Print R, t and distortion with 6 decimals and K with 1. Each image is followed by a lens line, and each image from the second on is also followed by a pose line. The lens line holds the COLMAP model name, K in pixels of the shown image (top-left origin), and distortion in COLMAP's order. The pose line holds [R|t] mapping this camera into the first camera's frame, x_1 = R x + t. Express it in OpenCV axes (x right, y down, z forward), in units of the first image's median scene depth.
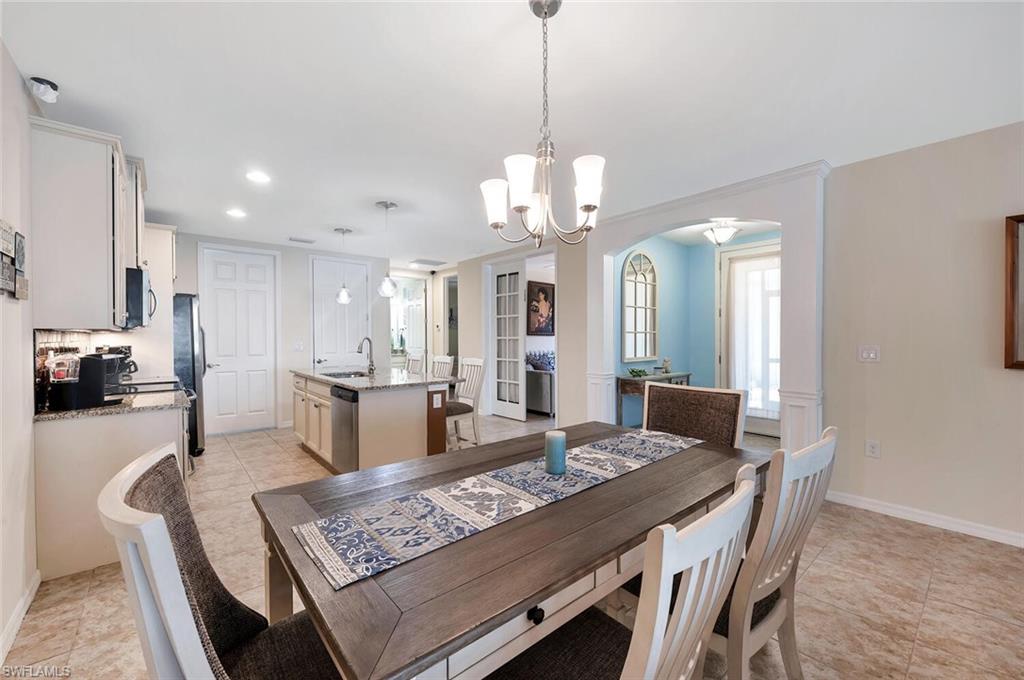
lens RADIAL K [[415.4, 0, 517.0], [0, 415.4, 335.8], [0, 0, 1]] dist [-0.001589, -0.001088]
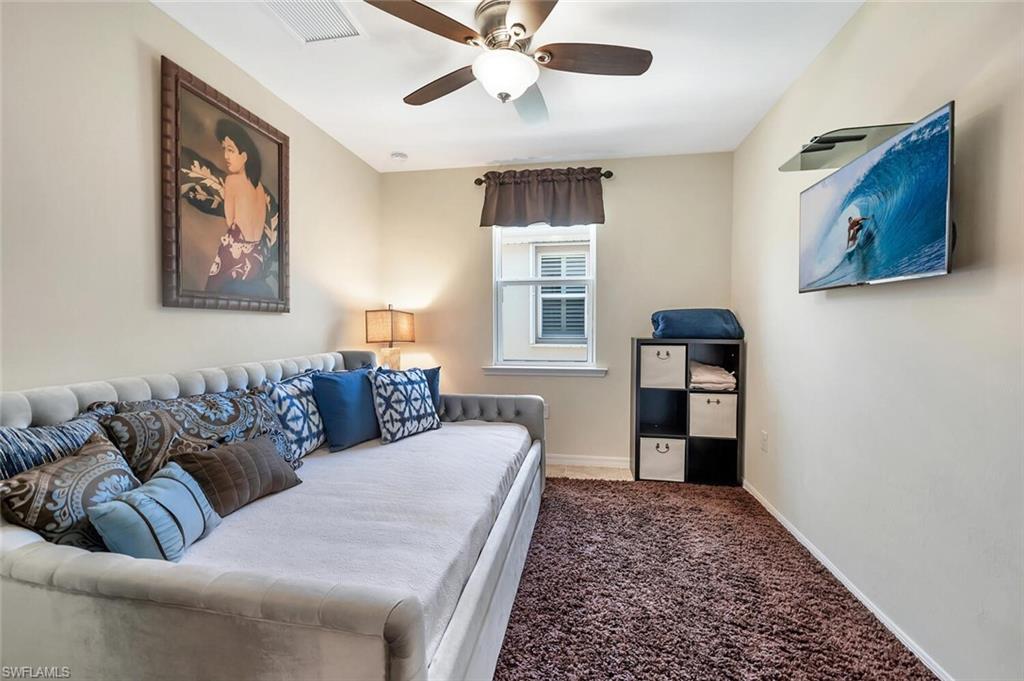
lens RADIAL K [[415.4, 0, 512.1], [0, 415.4, 340.1], [0, 0, 1]] dist [-0.001589, -0.001088]
pose [[0.780713, -0.024754, 0.624399, 0.030632], [0.000965, 0.999262, 0.038409, 0.008346], [-0.624889, -0.029384, 0.780161, 0.688655]]
